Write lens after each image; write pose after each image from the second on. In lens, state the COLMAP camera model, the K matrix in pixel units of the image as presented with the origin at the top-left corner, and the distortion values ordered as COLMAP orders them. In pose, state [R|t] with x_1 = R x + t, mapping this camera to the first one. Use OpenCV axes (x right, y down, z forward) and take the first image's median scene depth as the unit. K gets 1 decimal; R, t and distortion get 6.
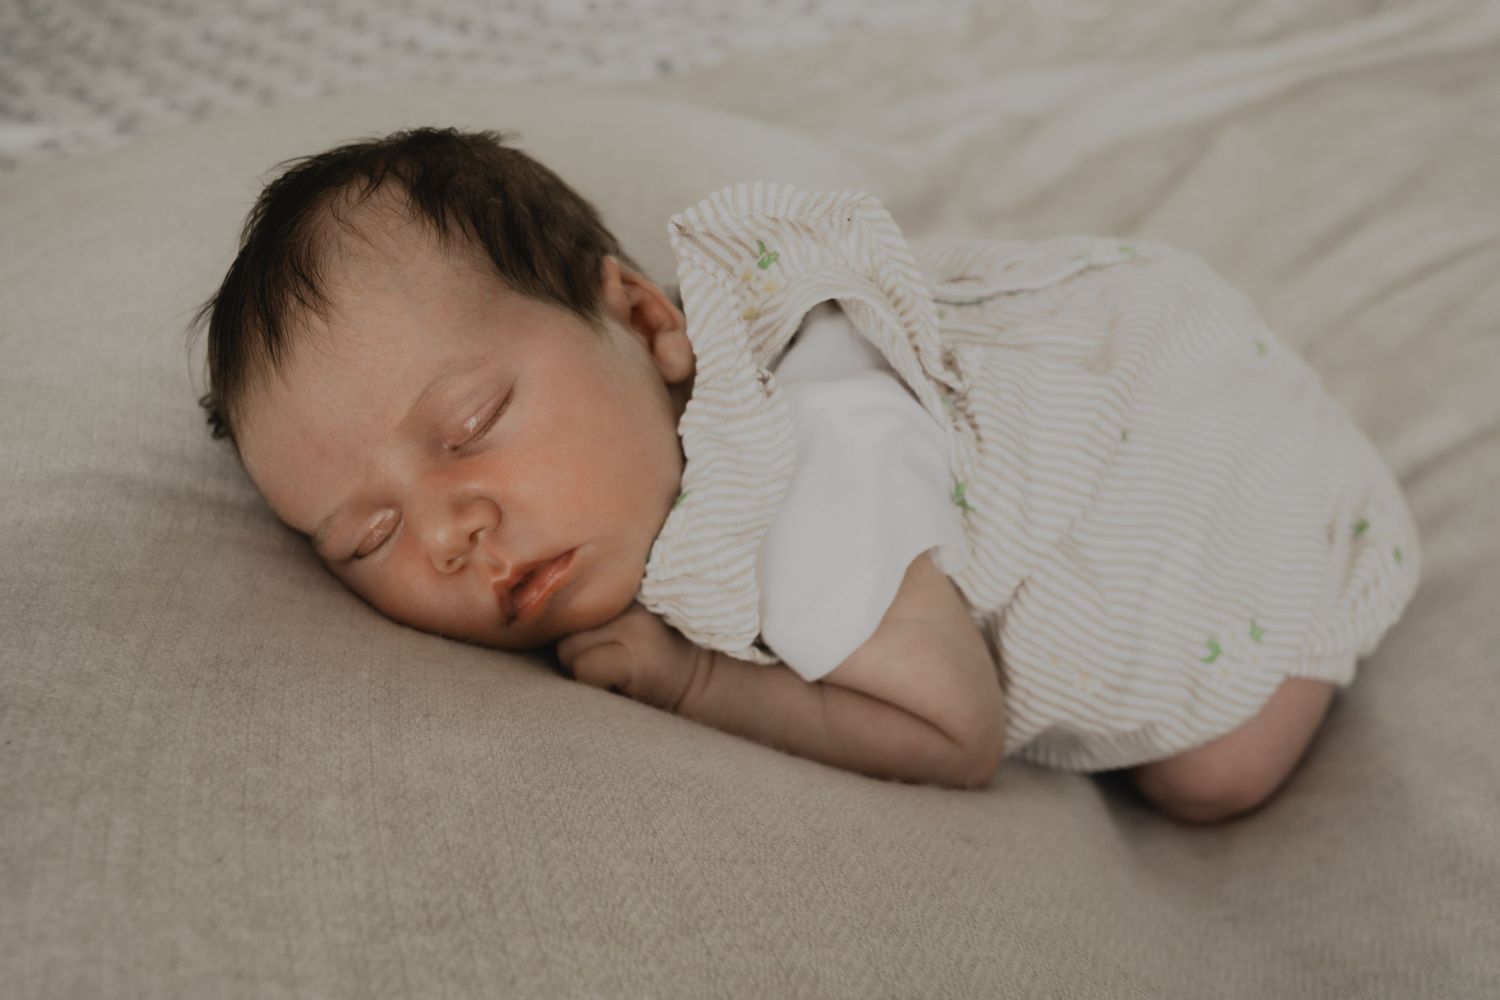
lens RADIAL K [[1325.3, 0, 759.7], [0, 1325.3, 503.4], [0, 0, 1]] dist [-0.042304, 0.042770]
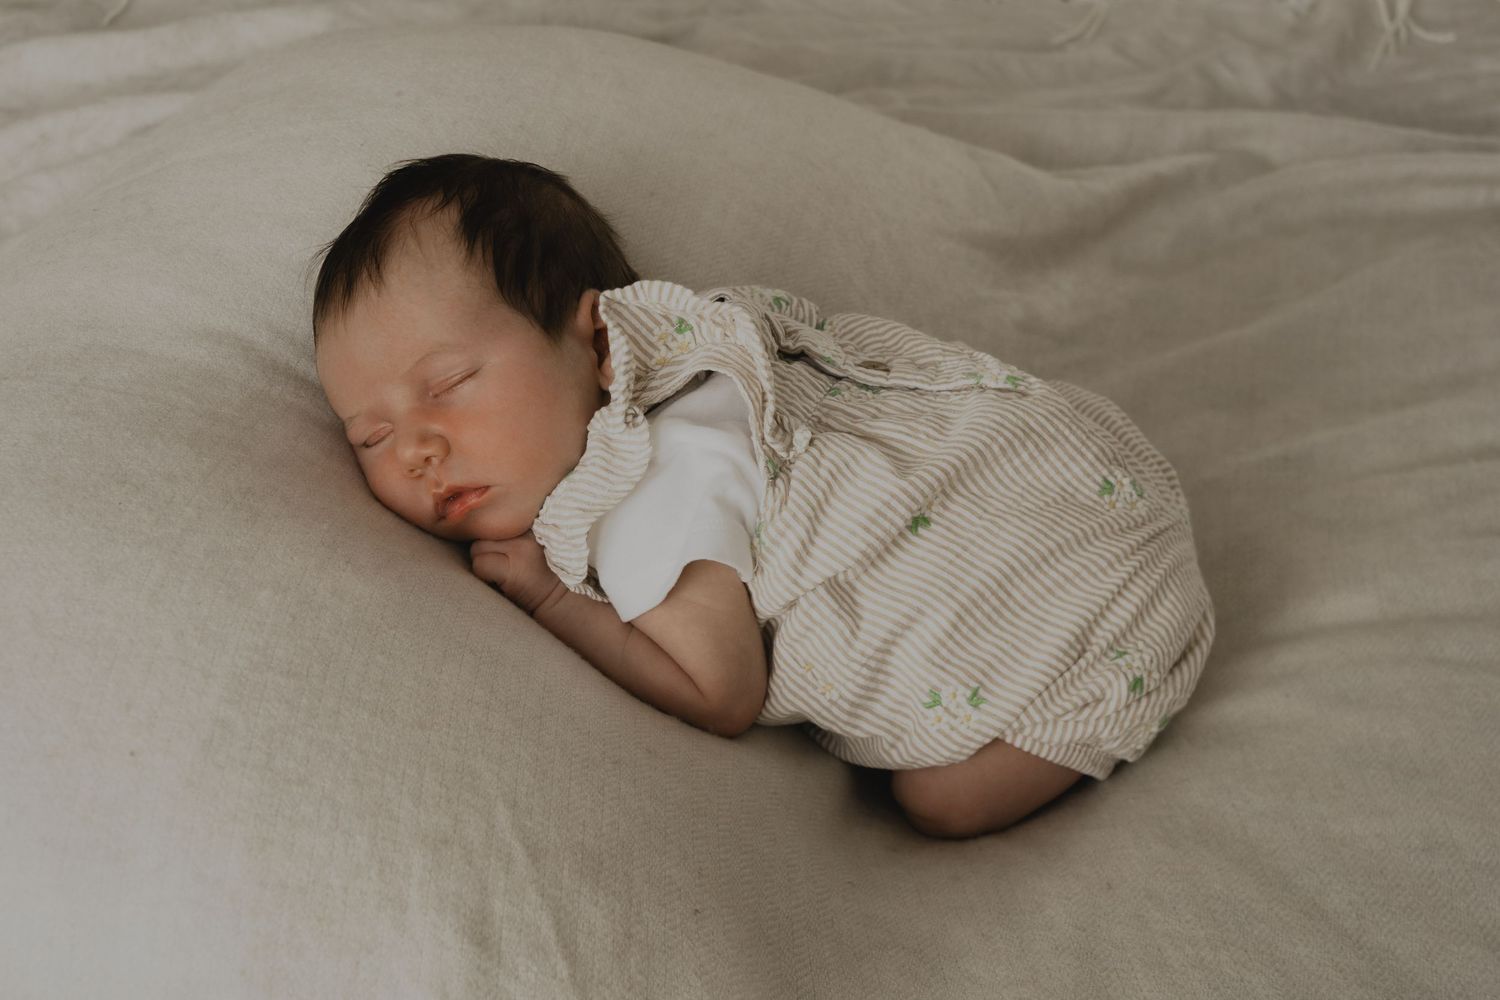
lens RADIAL K [[1742.4, 0, 746.5], [0, 1742.4, 491.3], [0, 0, 1]] dist [0.008646, 0.000000]
pose [[0.926252, 0.300665, -0.227285, 0.552077], [-0.282595, 0.953020, 0.109051, -0.245762], [0.249395, -0.036779, 0.967703, -0.791974]]
